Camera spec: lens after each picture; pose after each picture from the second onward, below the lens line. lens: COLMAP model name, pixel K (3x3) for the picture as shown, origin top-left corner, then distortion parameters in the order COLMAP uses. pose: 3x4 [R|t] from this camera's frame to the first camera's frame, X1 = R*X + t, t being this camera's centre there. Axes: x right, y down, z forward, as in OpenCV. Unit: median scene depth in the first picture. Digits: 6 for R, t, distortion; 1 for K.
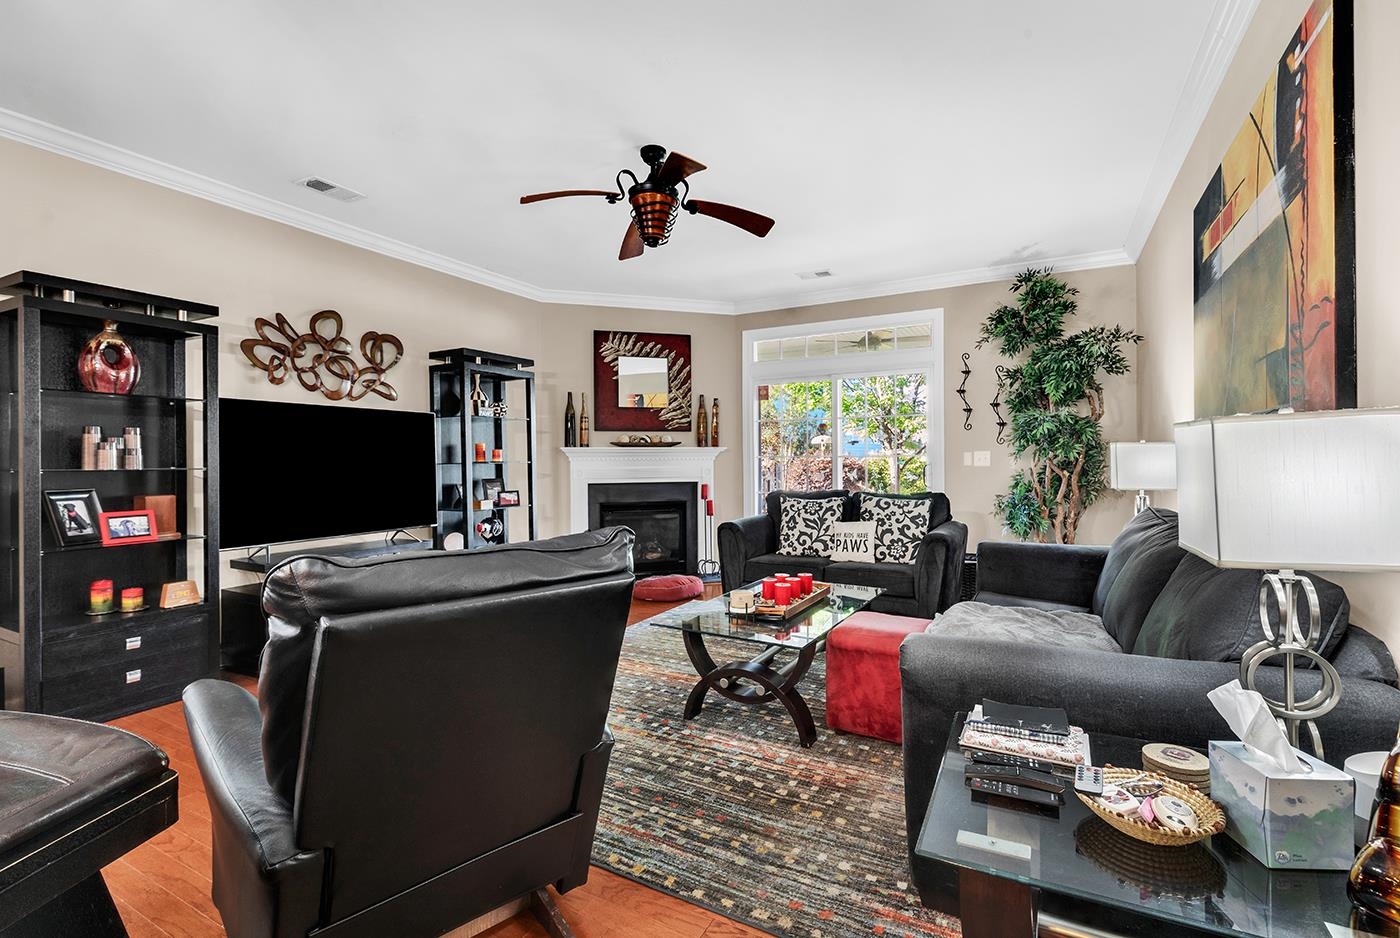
lens RADIAL K [[657.4, 0, 706.6], [0, 657.4, 463.7], [0, 0, 1]] dist [0.012129, -0.001179]
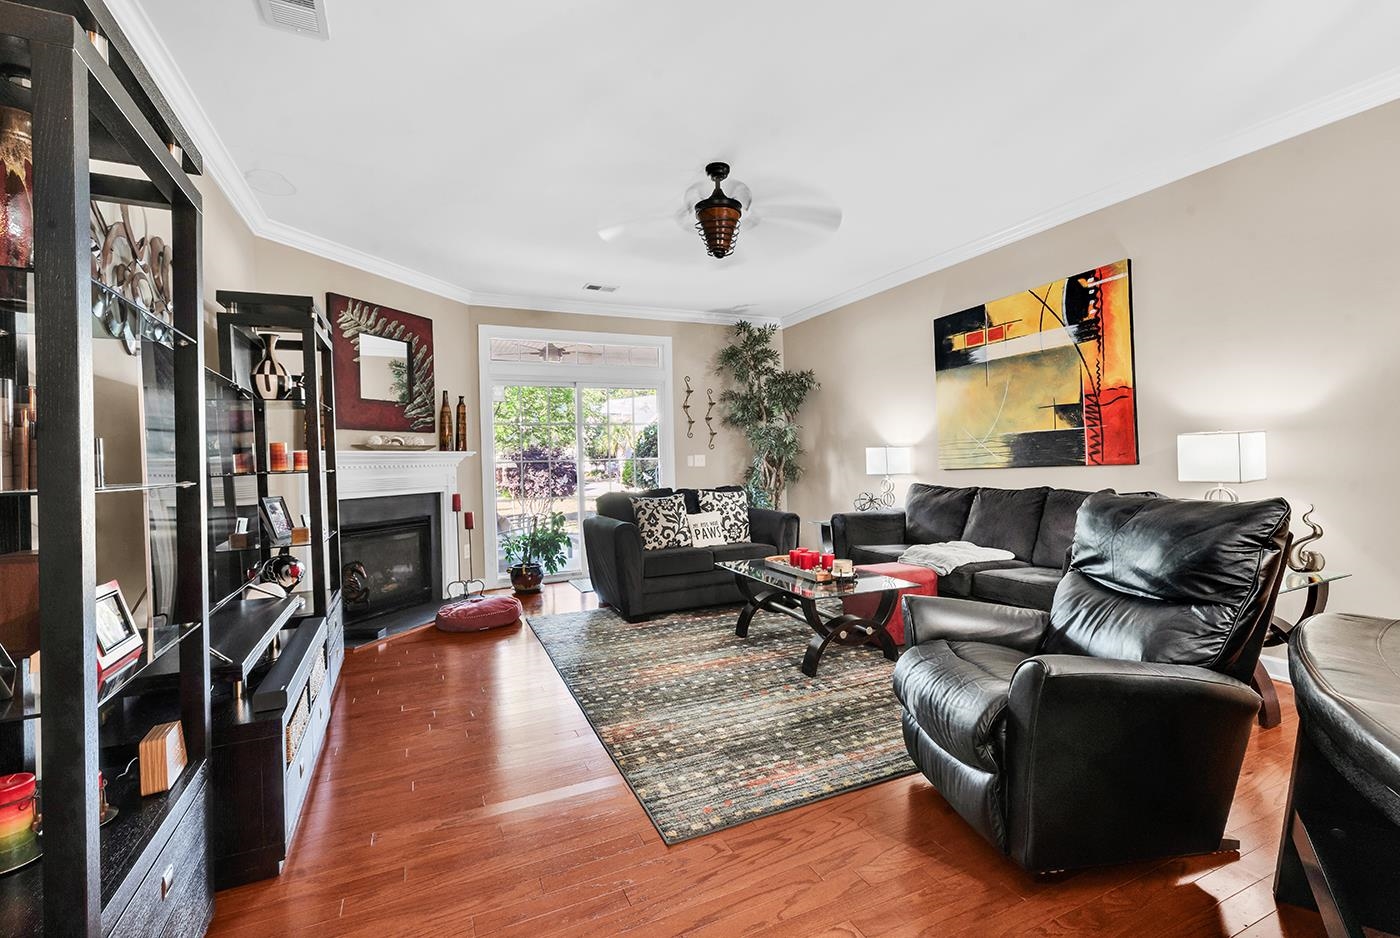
lens RADIAL K [[657.4, 0, 706.6], [0, 657.4, 463.7], [0, 0, 1]] dist [0.012129, -0.001179]
pose [[0.565937, -0.011423, 0.824369, -0.720291], [0.026430, 0.999641, -0.004292, 0.004789], [-0.824025, 0.024217, 0.566036, 0.314769]]
